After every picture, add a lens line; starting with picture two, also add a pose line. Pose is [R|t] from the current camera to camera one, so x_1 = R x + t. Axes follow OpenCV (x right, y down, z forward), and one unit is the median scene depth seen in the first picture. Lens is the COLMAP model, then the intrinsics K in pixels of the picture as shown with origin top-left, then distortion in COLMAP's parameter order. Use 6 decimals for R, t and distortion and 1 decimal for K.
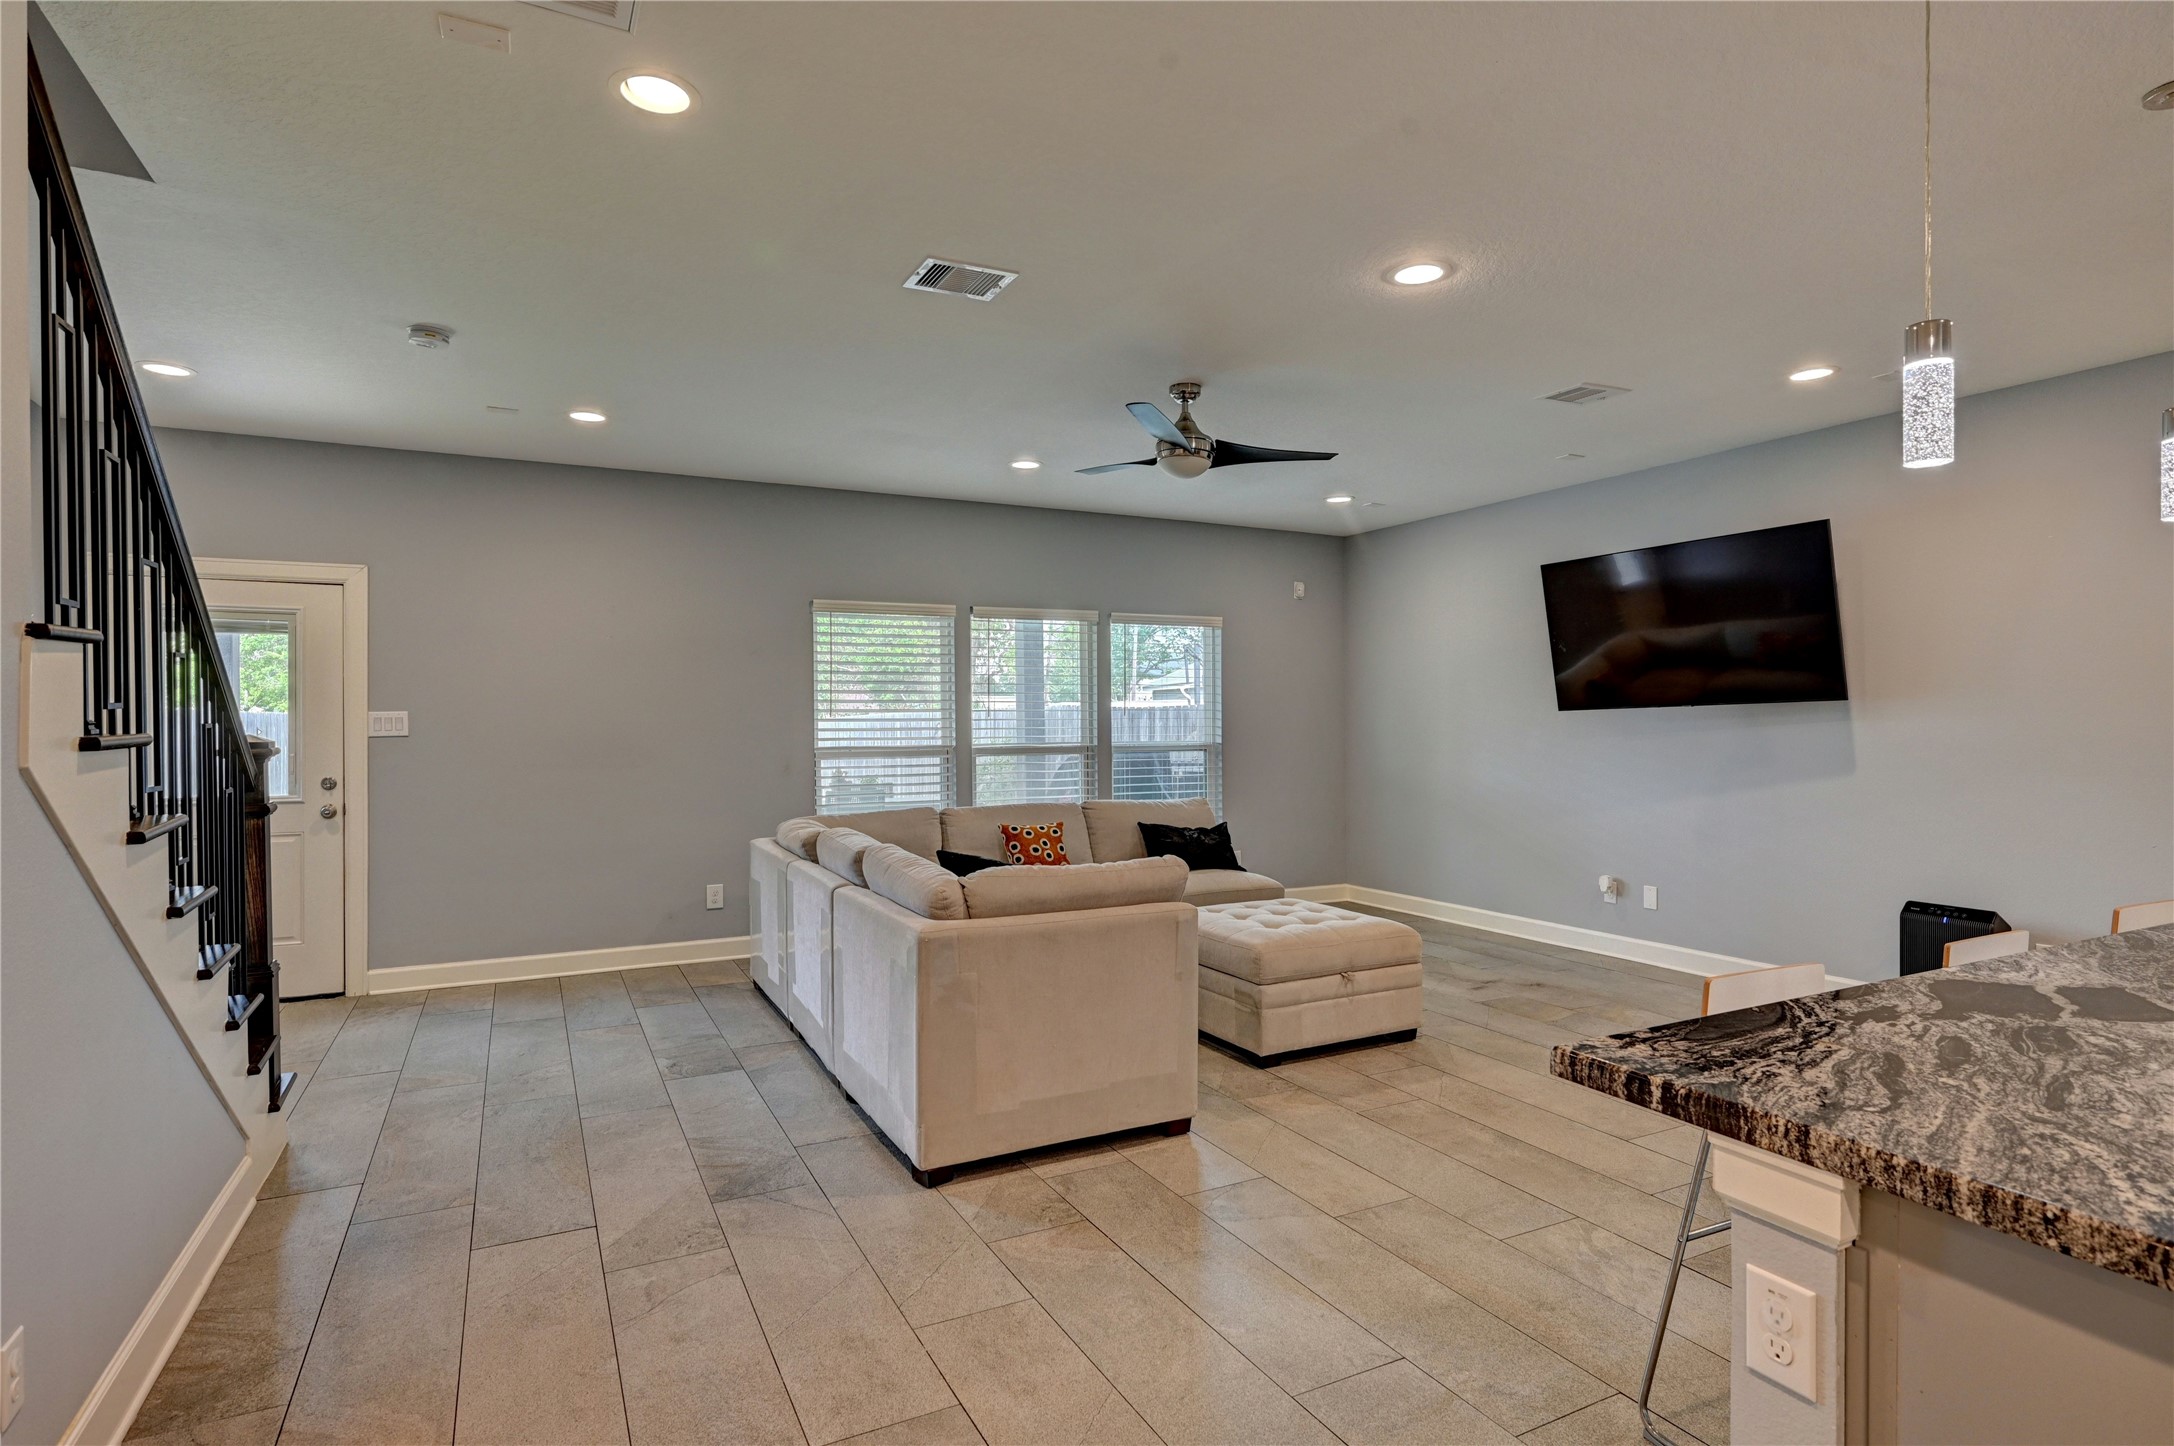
lens RADIAL K [[1131.5, 0, 1097.5], [0, 1131.5, 714.1], [0, 0, 1]] dist [0.001870, -0.000474]
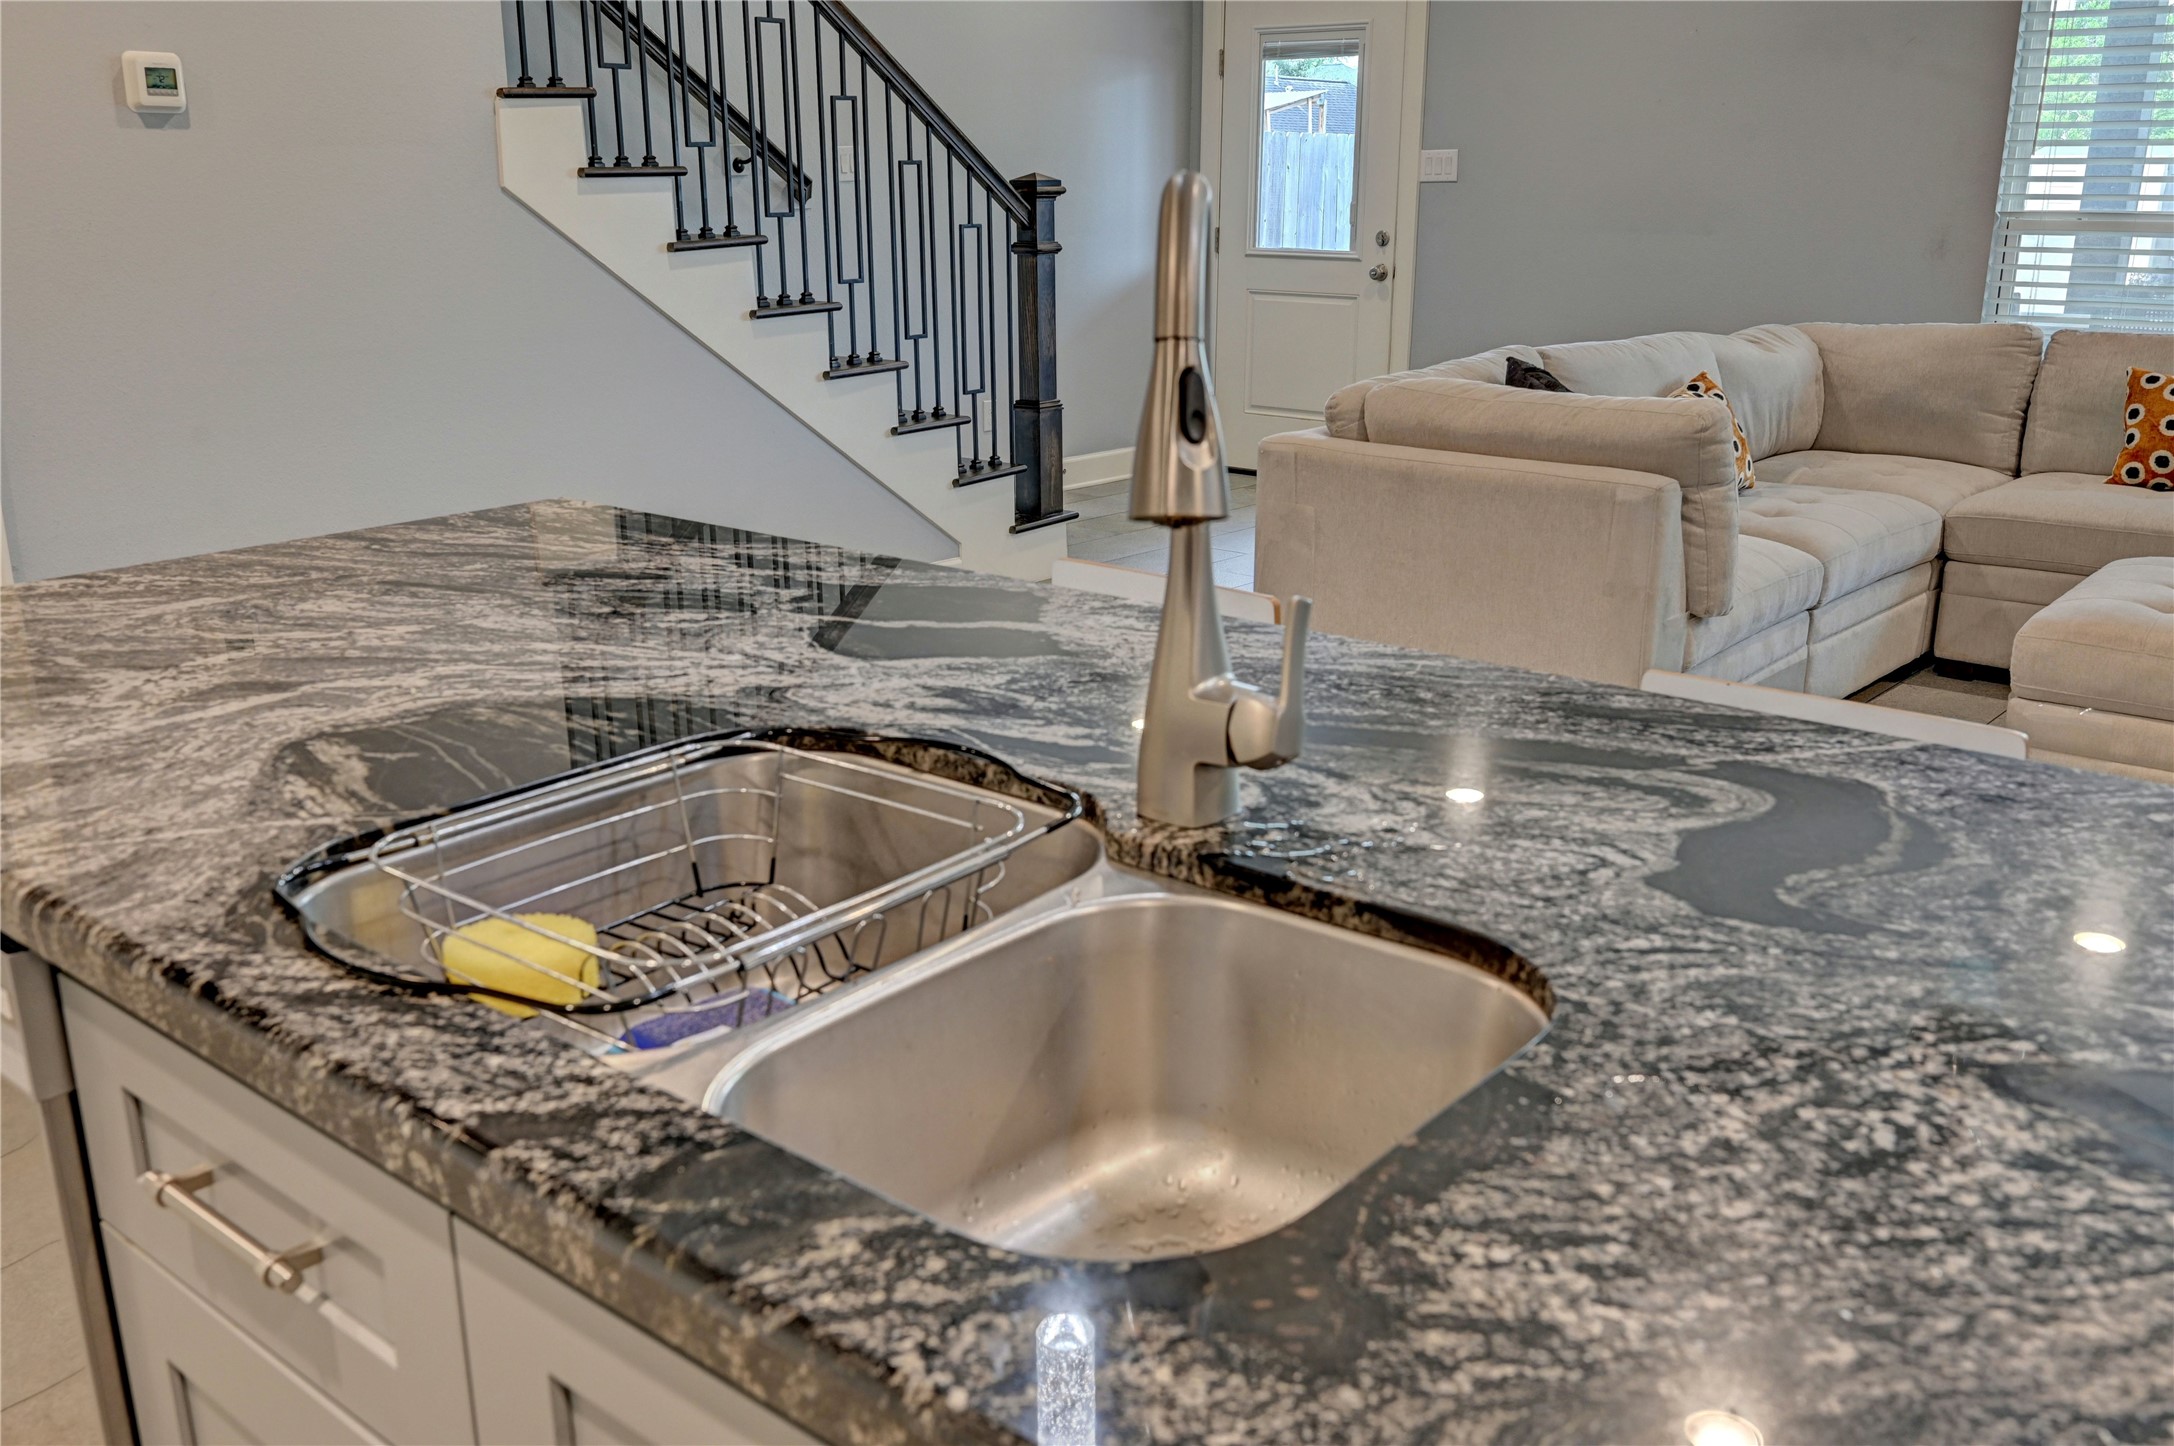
lens RADIAL K [[1879.7, 0, 1078.8], [0, 1879.7, 724.9], [0, 0, 1]] dist [-0.001644, -0.003246]
pose [[0.382073, 0.264214, -0.885557, 0.811929], [0.002358, 0.957976, 0.286838, 0.007885], [0.924129, -0.111682, 0.365394, 0.323368]]
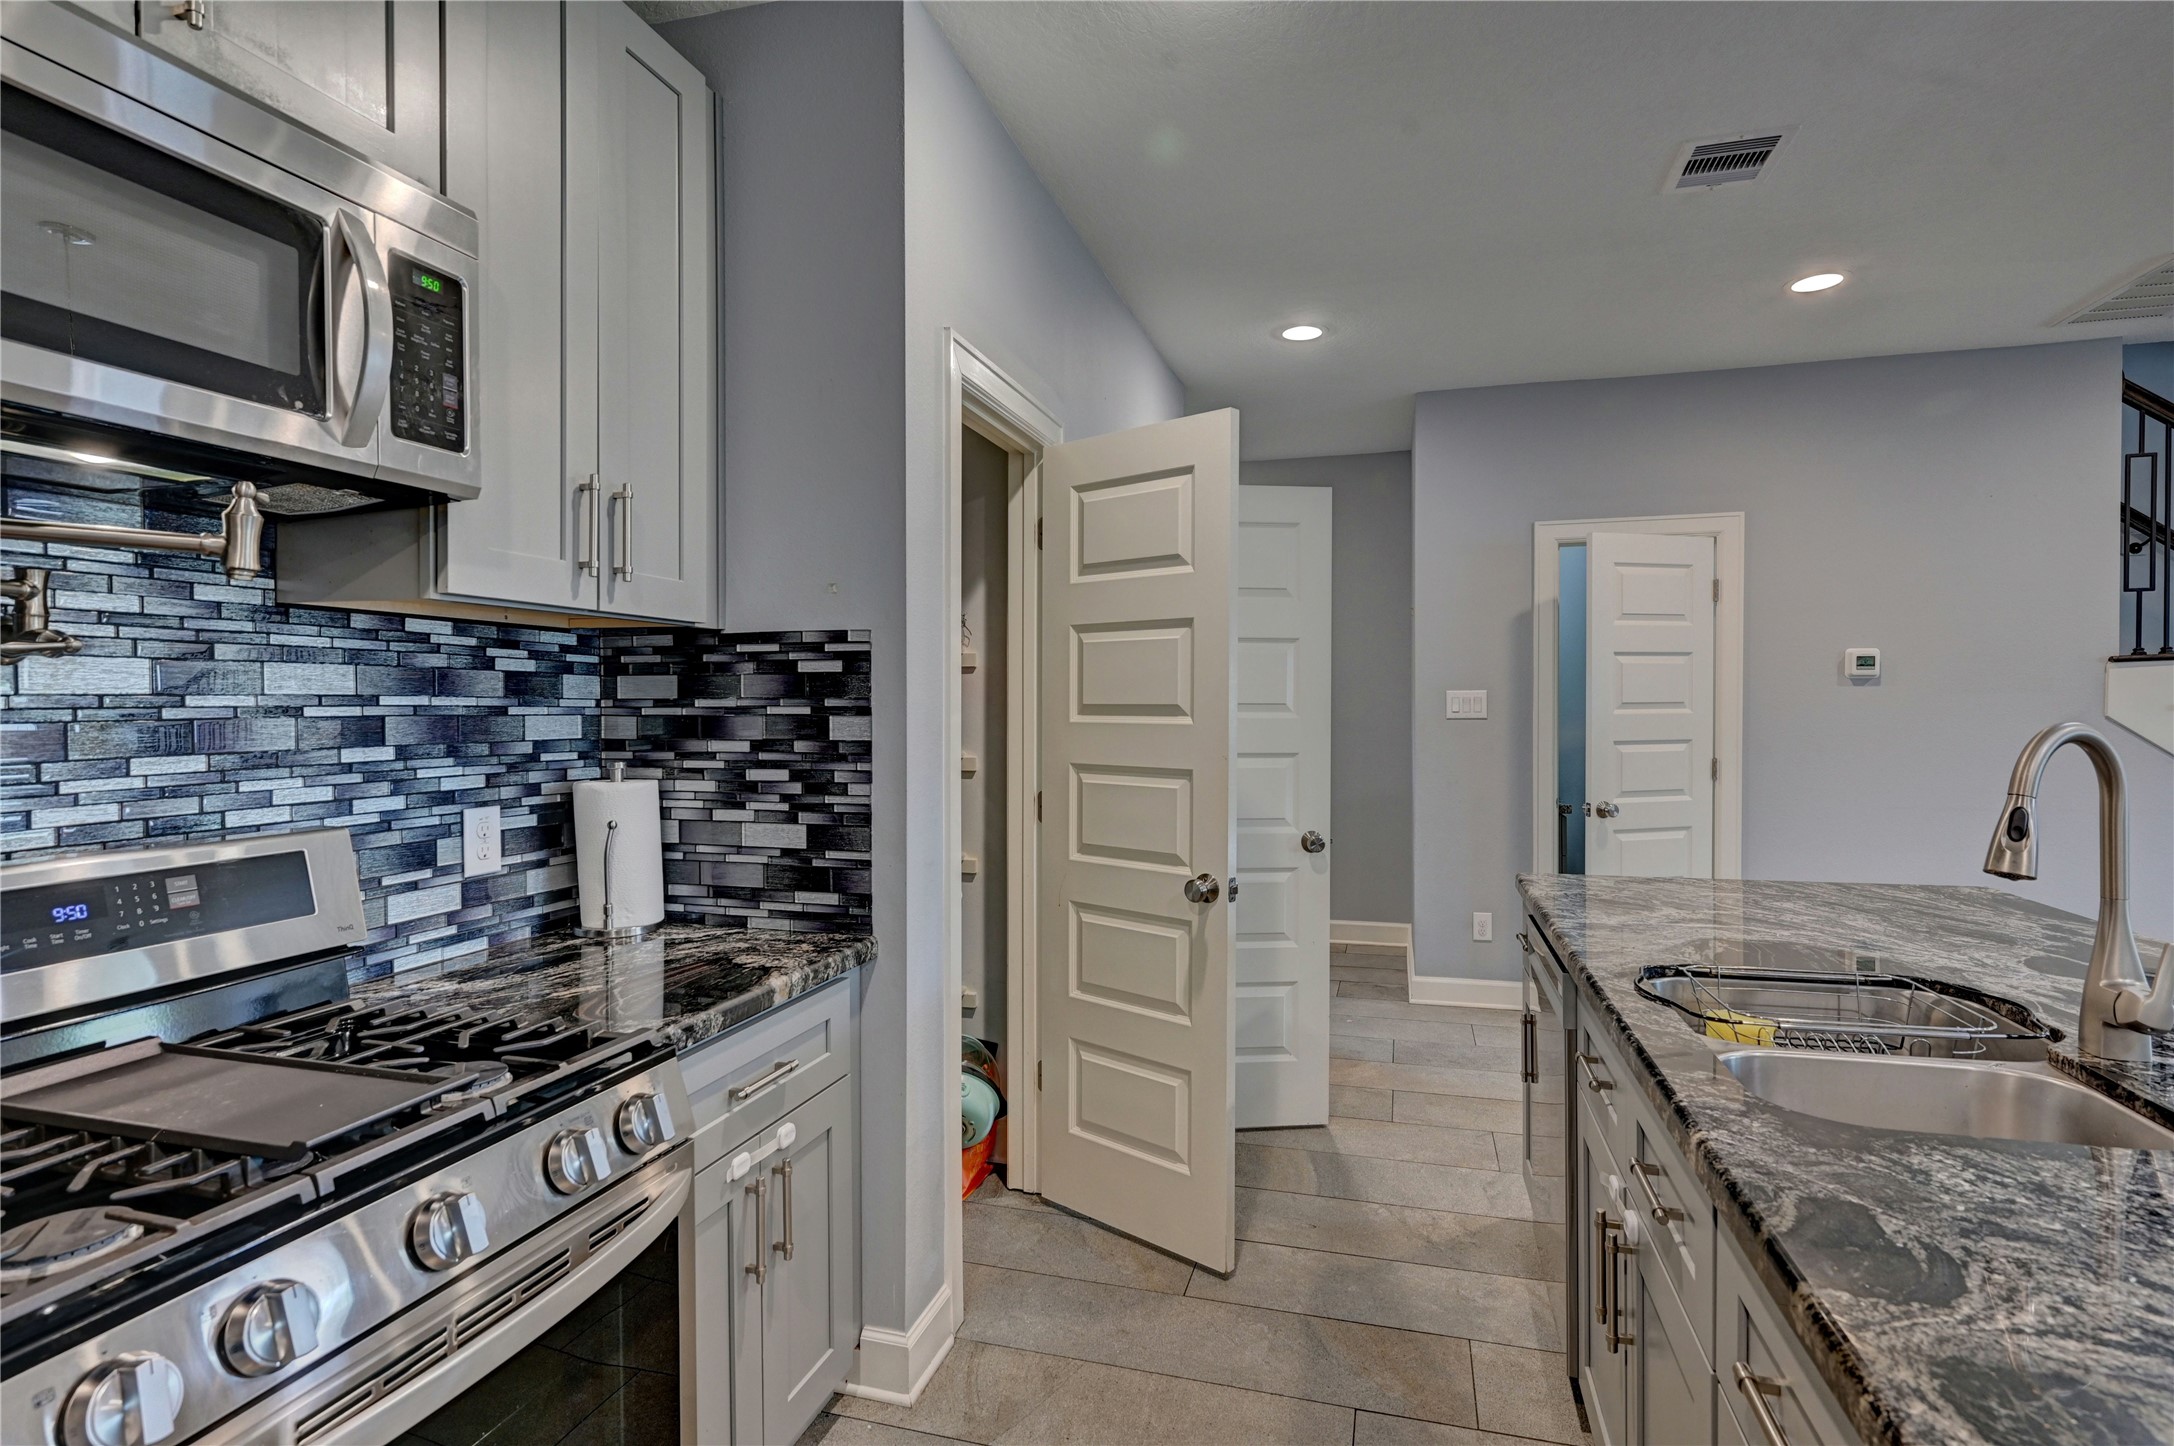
lens RADIAL K [[1079.1, 0, 1084.4], [0, 1079.1, 721.9], [0, 0, 1]] dist [0.000179, -0.001134]
pose [[-0.688285, 0.019158, -0.725187, 1.009455], [0.011055, 0.999812, 0.015921, -0.000101], [0.725356, 0.002941, -0.688368, 0.454917]]
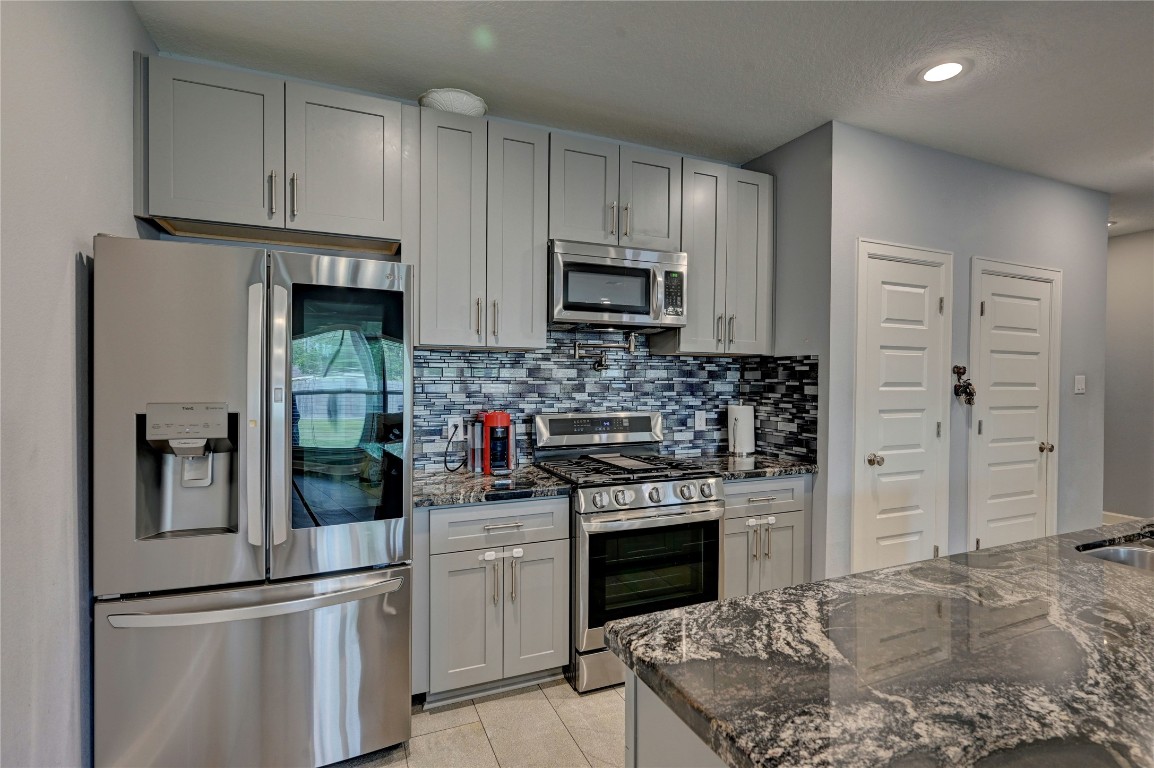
lens RADIAL K [[555.3, 0, 577.0], [0, 555.3, 384.0], [0, 0, 1]] dist [-0.002002, -0.000521]
pose [[-0.997977, -0.001931, 0.063554, 0.978323], [-0.001676, 0.999990, 0.004071, -0.000906], [-0.063561, 0.003956, -0.997970, 0.793183]]
